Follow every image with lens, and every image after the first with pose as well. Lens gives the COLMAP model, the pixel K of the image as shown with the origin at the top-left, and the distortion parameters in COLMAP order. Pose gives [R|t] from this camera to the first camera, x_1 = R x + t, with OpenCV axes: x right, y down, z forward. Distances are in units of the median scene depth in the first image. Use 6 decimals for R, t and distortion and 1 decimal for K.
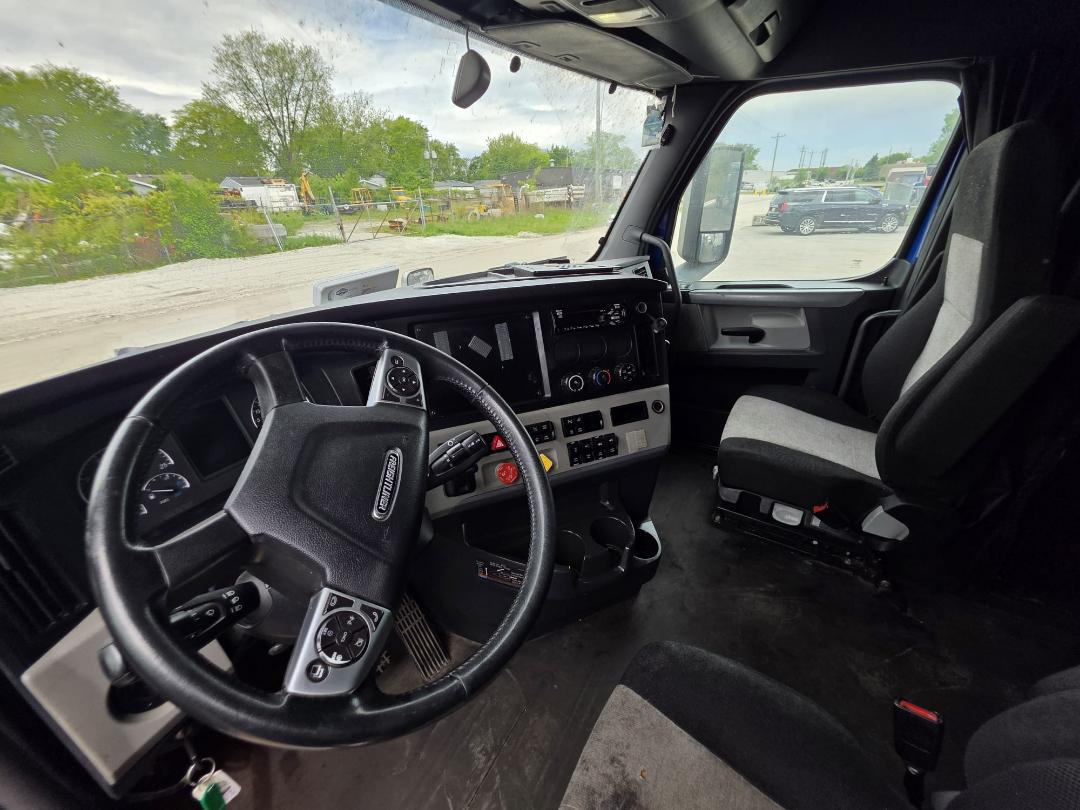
lens RADIAL K [[435.3, 0, 537.2], [0, 435.3, 393.7], [0, 0, 1]] dist [-0.000632, -0.000409]
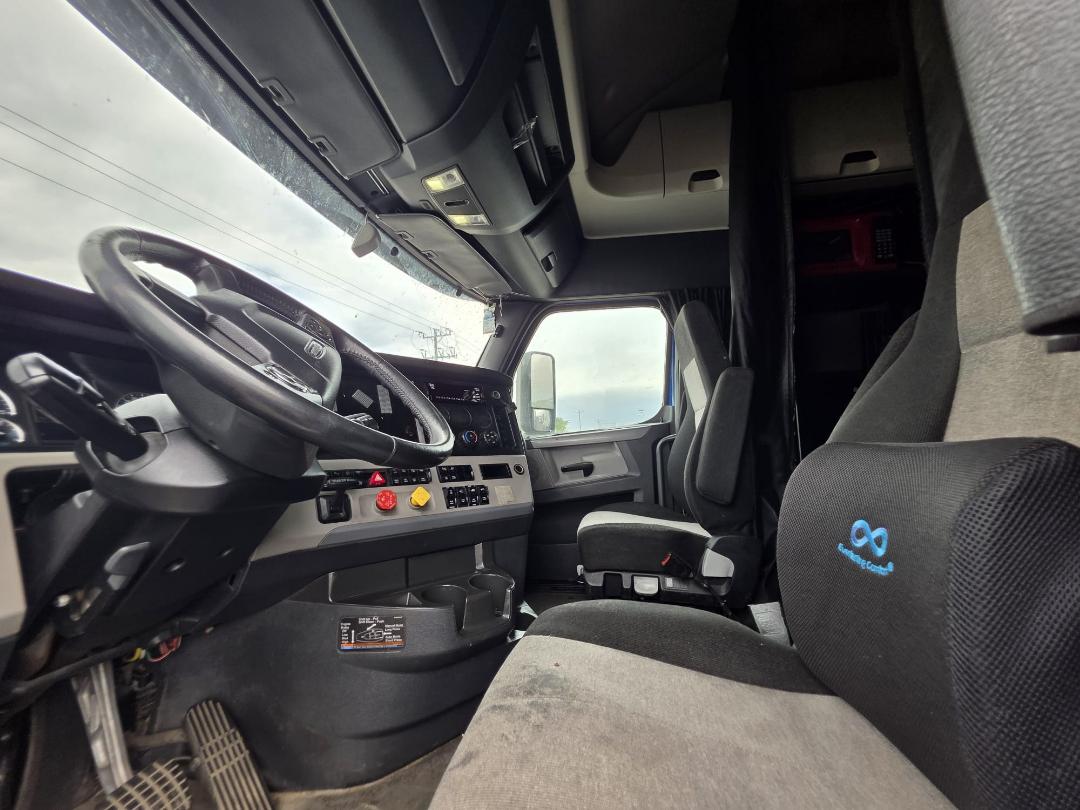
lens RADIAL K [[435.3, 0, 537.2], [0, 435.3, 393.7], [0, 0, 1]] dist [-0.000632, -0.000409]
pose [[0.939973, 0.033798, 0.339571, -0.077498], [0.158402, 0.838169, -0.521901, 0.478427], [-0.302258, 0.544362, 0.782503, -0.029803]]
